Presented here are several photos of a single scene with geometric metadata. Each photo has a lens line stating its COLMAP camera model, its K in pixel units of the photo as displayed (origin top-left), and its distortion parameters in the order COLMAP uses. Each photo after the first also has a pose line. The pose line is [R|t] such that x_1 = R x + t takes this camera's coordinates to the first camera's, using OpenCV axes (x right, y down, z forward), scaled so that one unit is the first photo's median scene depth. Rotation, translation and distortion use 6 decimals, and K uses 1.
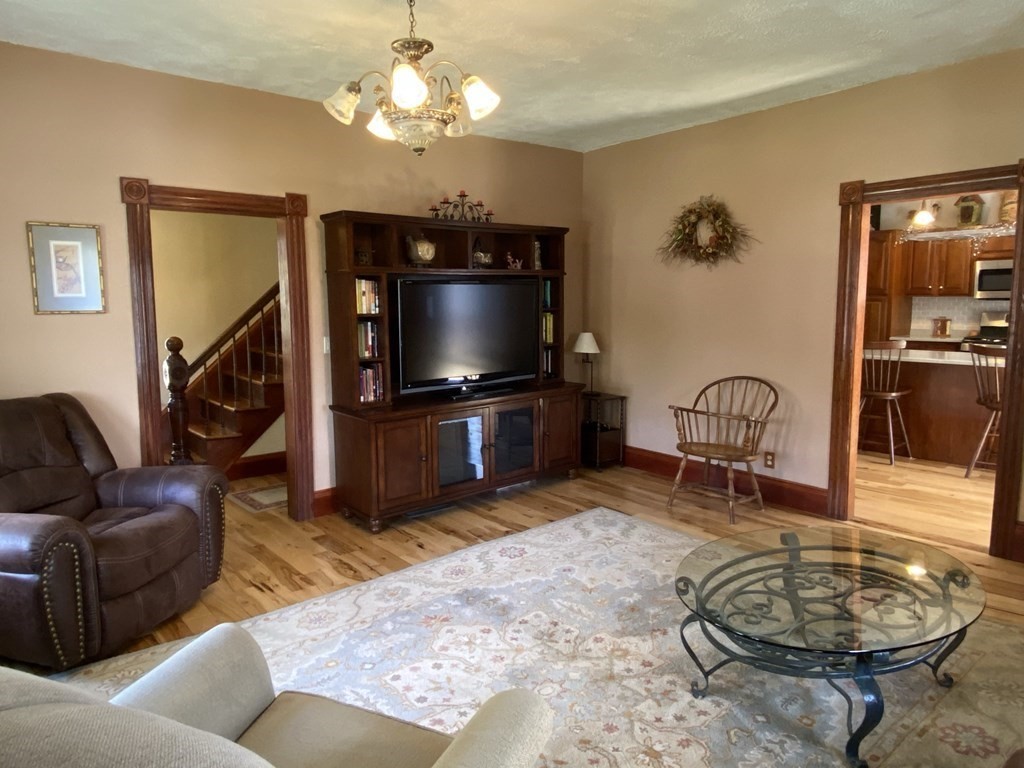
lens RADIAL K [[664.8, 0, 512.0], [0, 664.8, 384.0], [0, 0, 1]] dist [-0.005189, -0.002182]
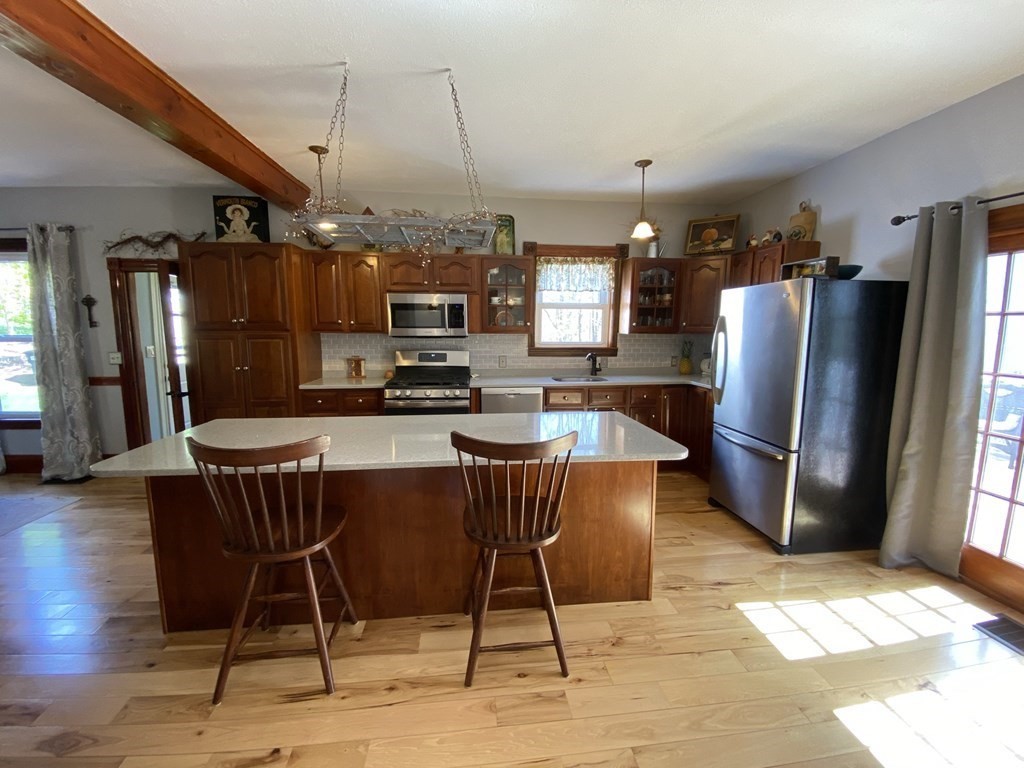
lens RADIAL K [[405.5, 0, 512.0], [0, 405.5, 384.0], [0, 0, 1]] dist [0.001030, 0.000027]
pose [[0.546159, -0.093578, 0.832438, 0.320048], [0.094784, 0.994262, 0.049581, -0.073670], [-0.832302, 0.051822, 0.551895, 0.547331]]
